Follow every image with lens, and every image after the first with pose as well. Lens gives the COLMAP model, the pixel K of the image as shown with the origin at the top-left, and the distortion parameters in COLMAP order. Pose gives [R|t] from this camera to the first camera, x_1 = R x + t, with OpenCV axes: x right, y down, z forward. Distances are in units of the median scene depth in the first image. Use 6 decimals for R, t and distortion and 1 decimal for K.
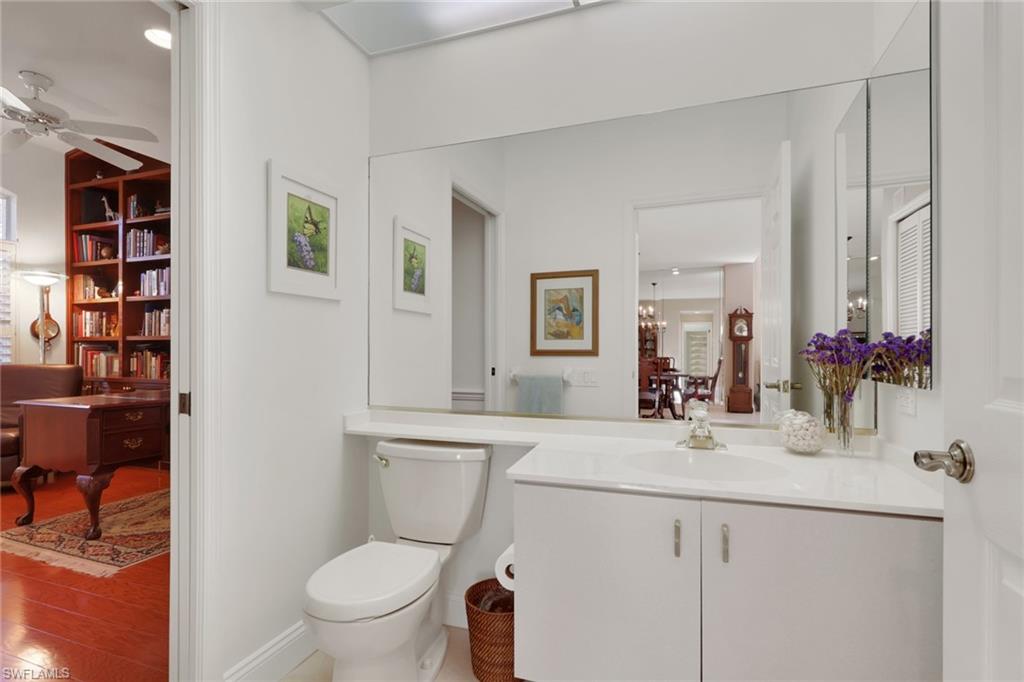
lens RADIAL K [[498.4, 0, 512.2], [0, 498.4, 354.2], [0, 0, 1]] dist [0.000463, 0.000139]
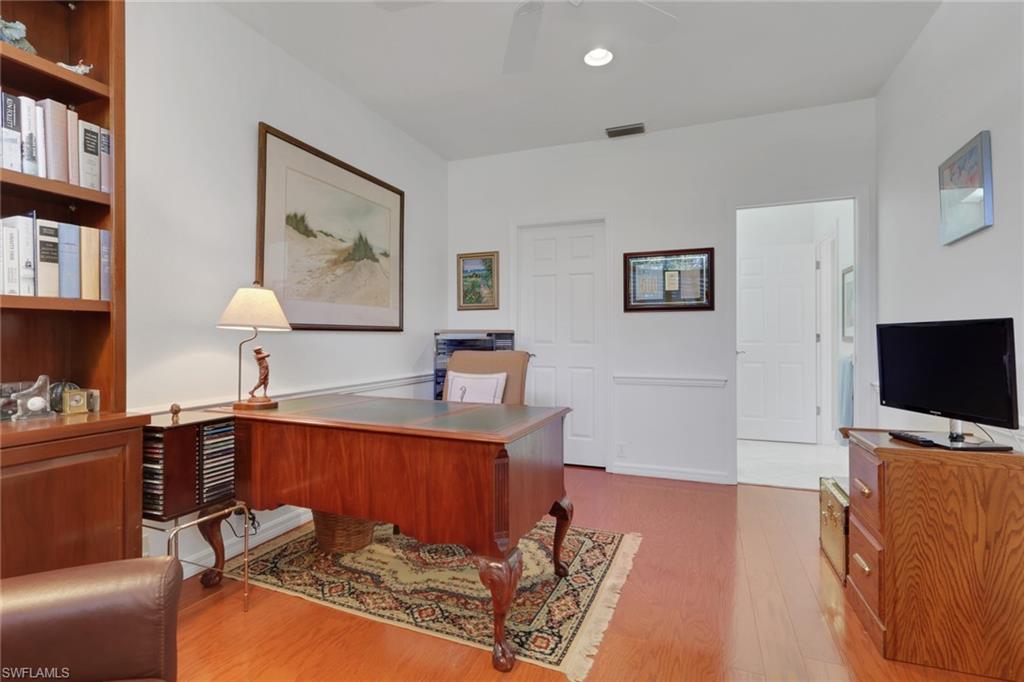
lens RADIAL K [[484.6, 0, 510.8], [0, 484.6, 335.7], [0, 0, 1]] dist [-0.000601, -0.000372]
pose [[0.029541, -0.002182, 0.999561, -1.043491], [0.002629, 0.999994, 0.002105, -0.010804], [-0.999560, 0.002565, 0.029547, 0.679544]]
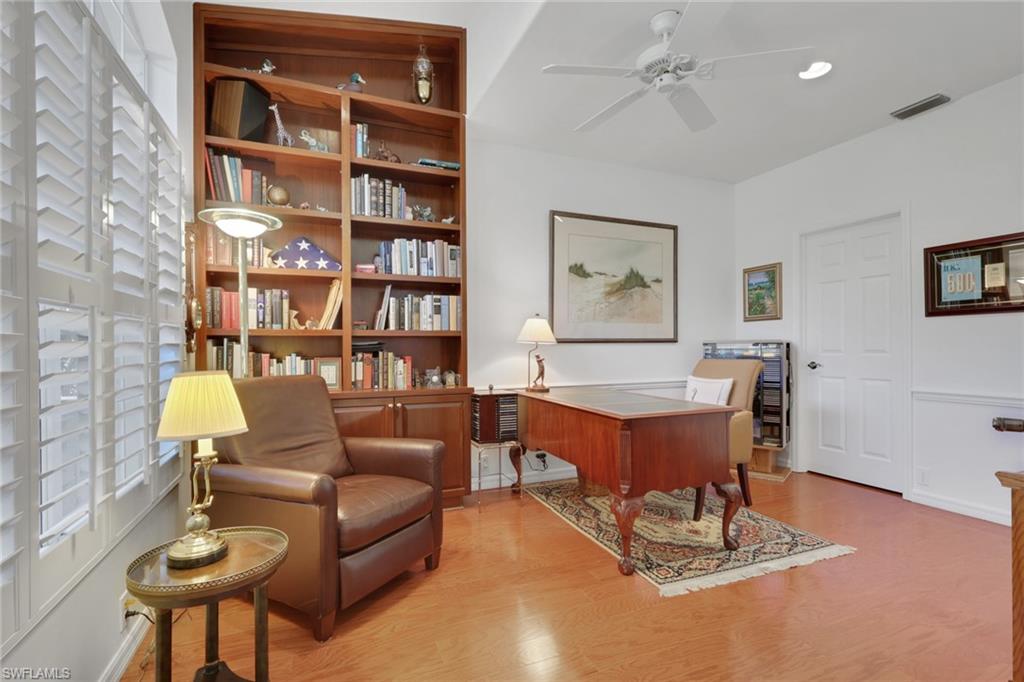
lens RADIAL K [[489.5, 0, 537.4], [0, 489.5, 343.6], [0, 0, 1]] dist [-0.000825, -0.000074]
pose [[0.716448, -0.004364, 0.697627, -1.125103], [0.011087, 0.999925, -0.005132, -0.012164], [-0.697553, 0.011411, 0.716443, 0.376649]]
